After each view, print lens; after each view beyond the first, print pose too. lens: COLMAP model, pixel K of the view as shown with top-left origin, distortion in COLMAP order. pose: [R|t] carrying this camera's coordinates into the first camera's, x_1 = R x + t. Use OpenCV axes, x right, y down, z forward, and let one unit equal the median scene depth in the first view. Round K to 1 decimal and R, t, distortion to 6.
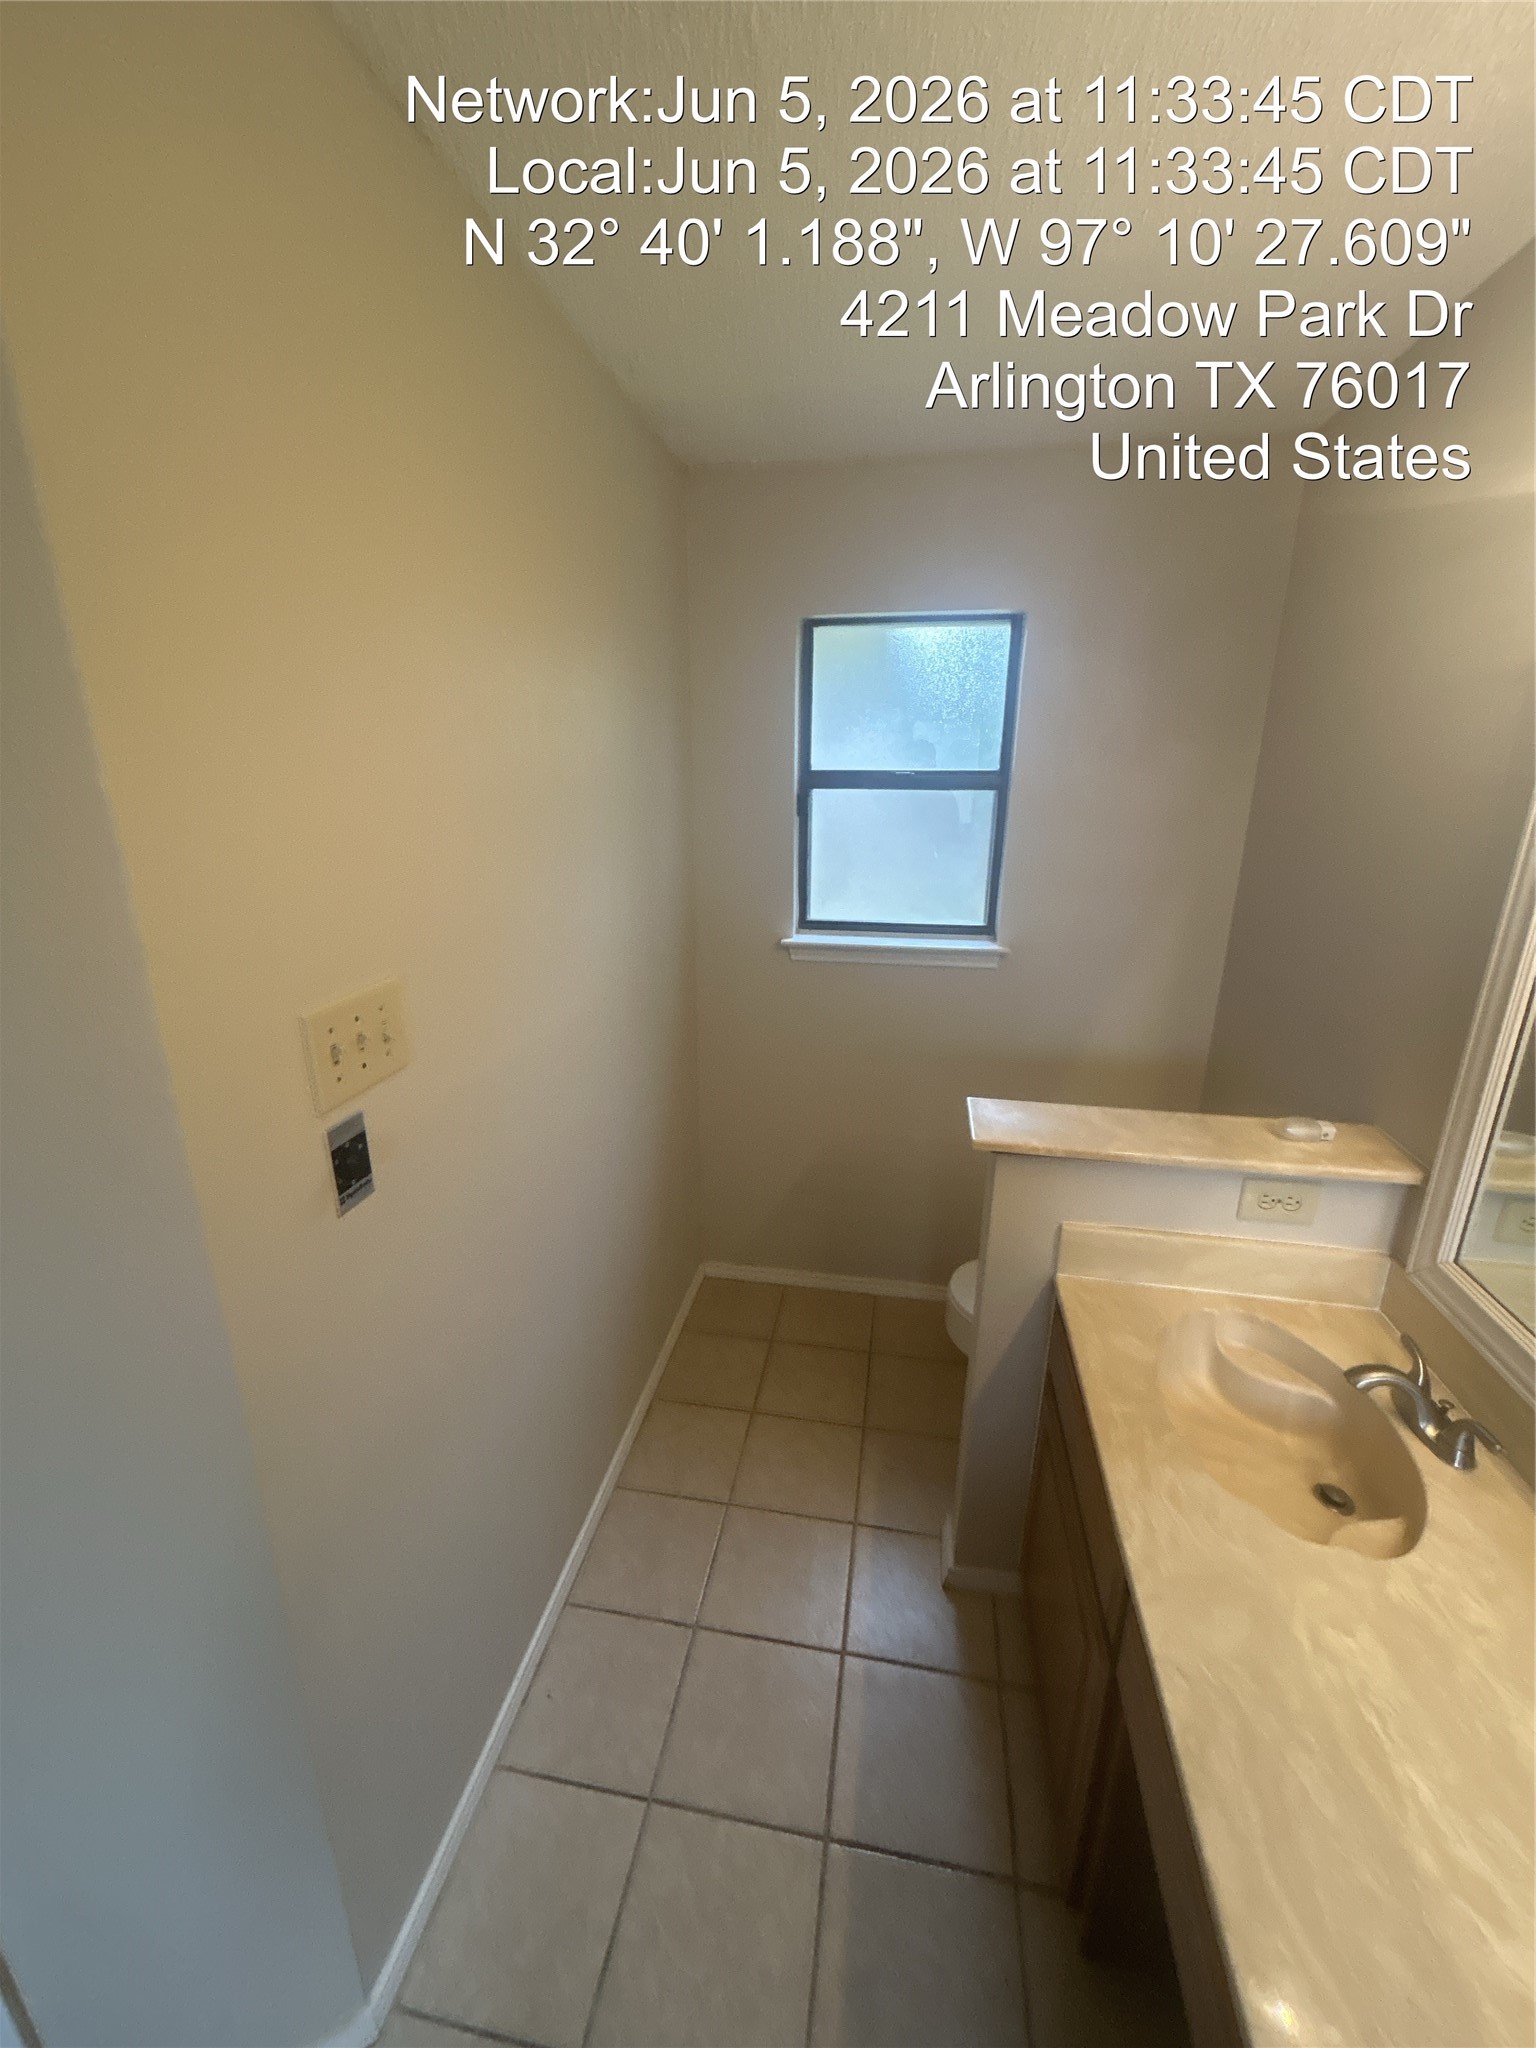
lens RADIAL K [[821.7, 0, 768.0], [0, 821.7, 1024.0], [0, 0, 1]] dist [0.013299, -0.007321]
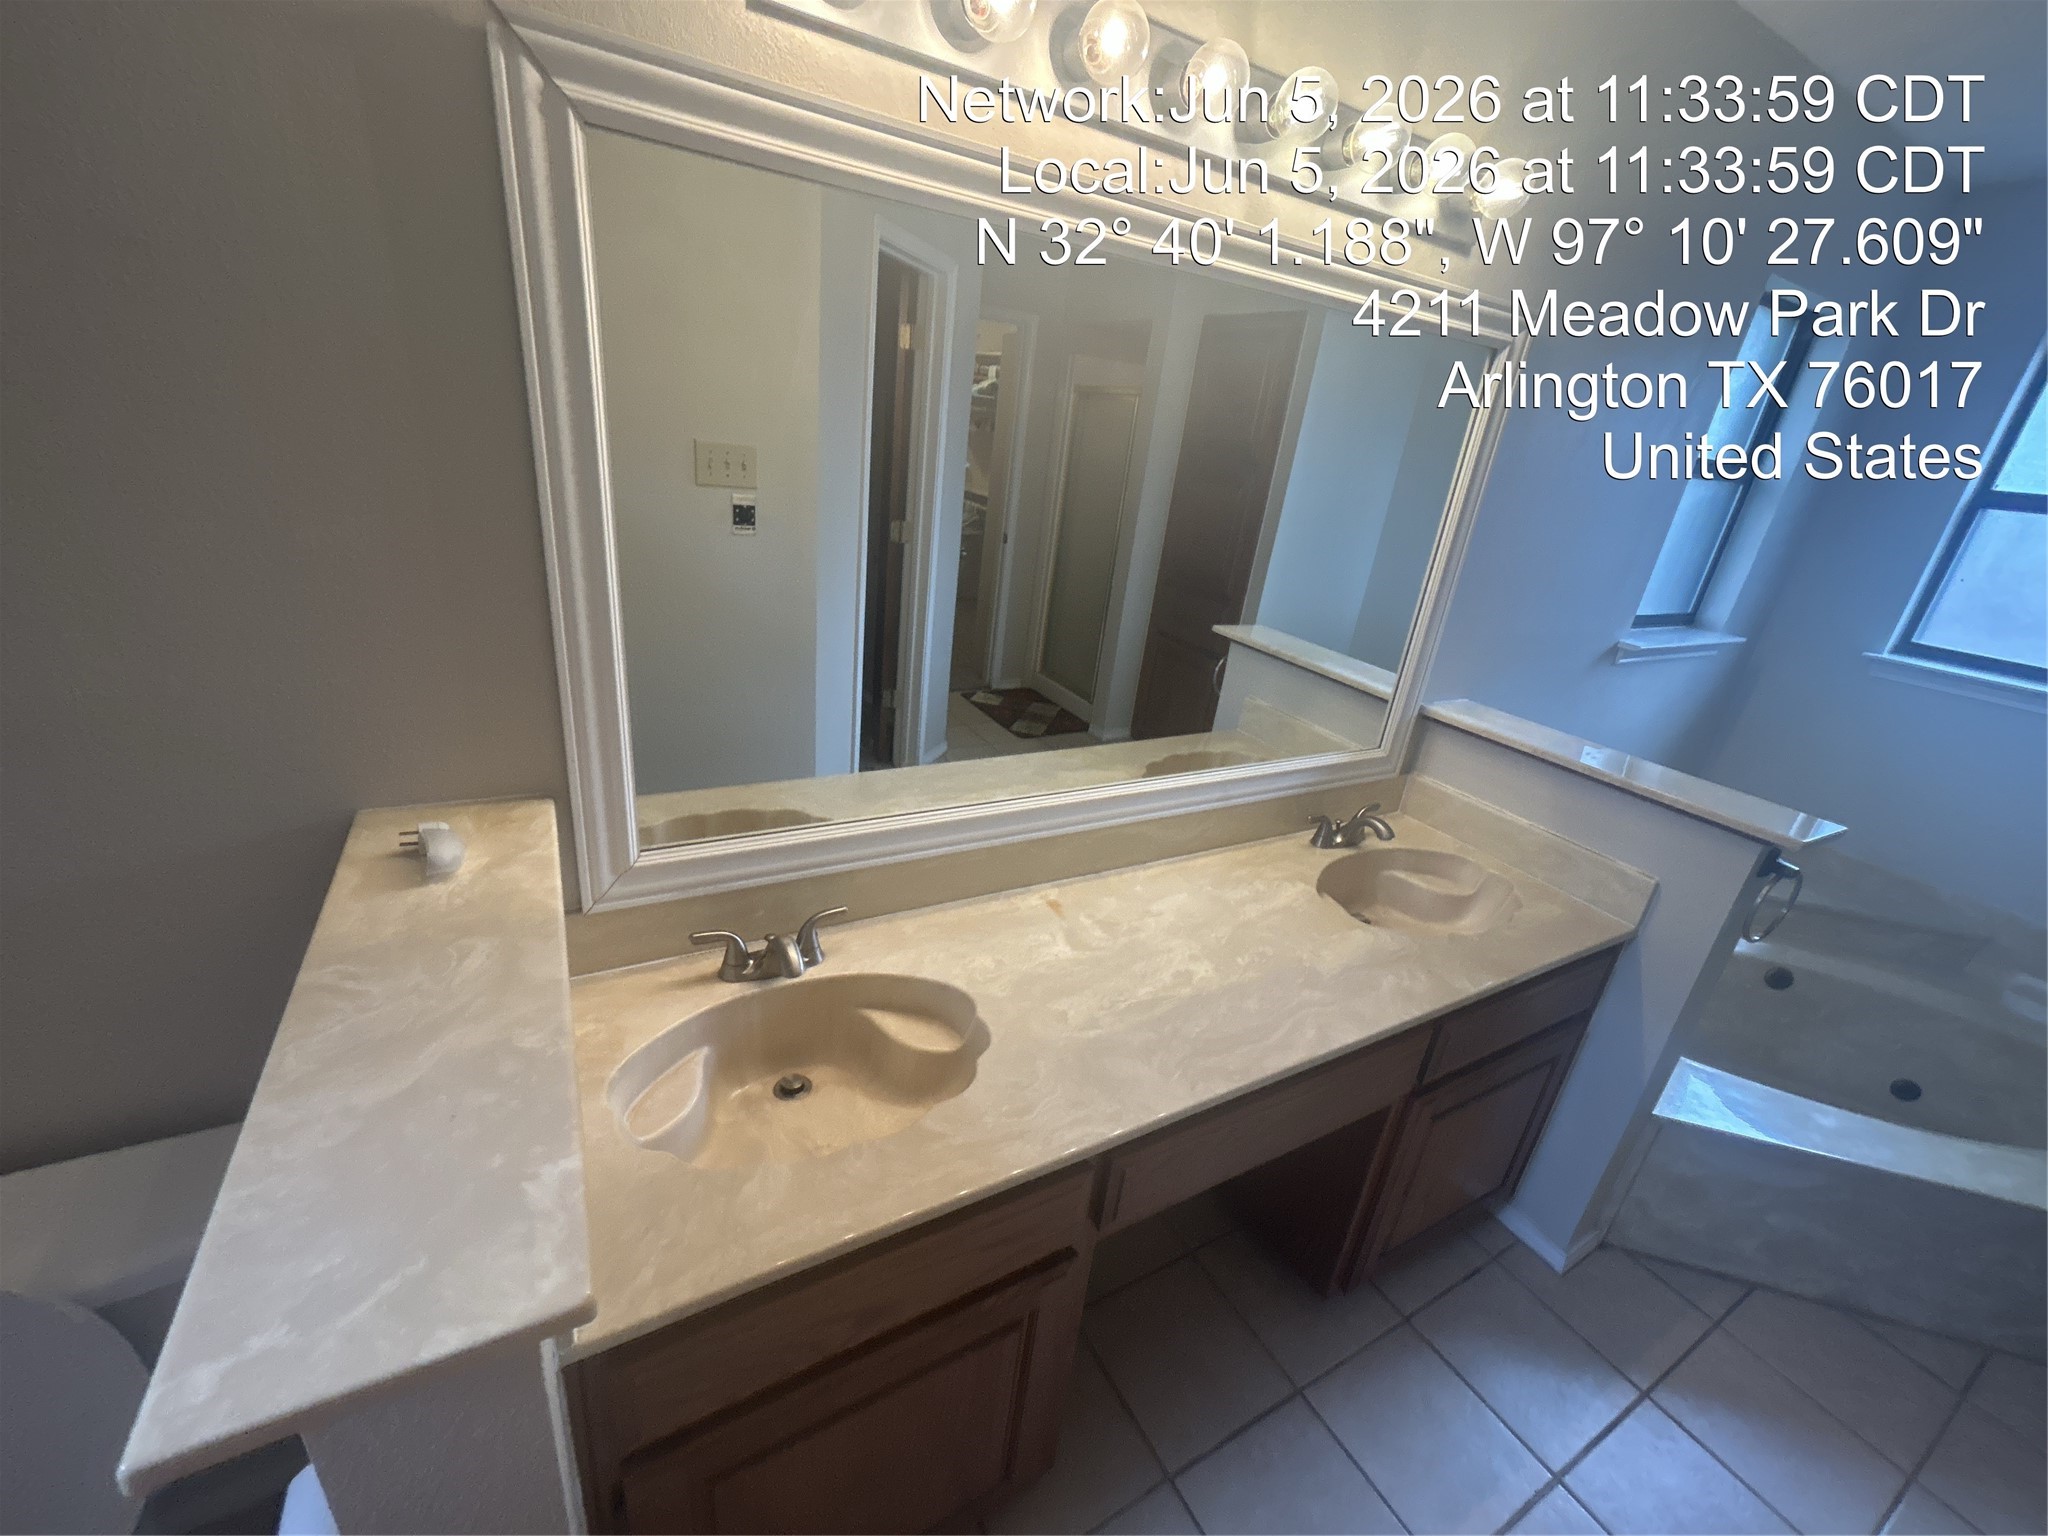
lens RADIAL K [[821.7, 0, 1021.5], [0, 821.7, 770.3], [0, 0, 1]] dist [0.013299, -0.007321]
pose [[-0.634850, -0.358269, 0.684550, -0.010762], [0.125382, 0.826478, 0.548829, -0.217277], [-0.762394, 0.434254, -0.479769, 1.046783]]
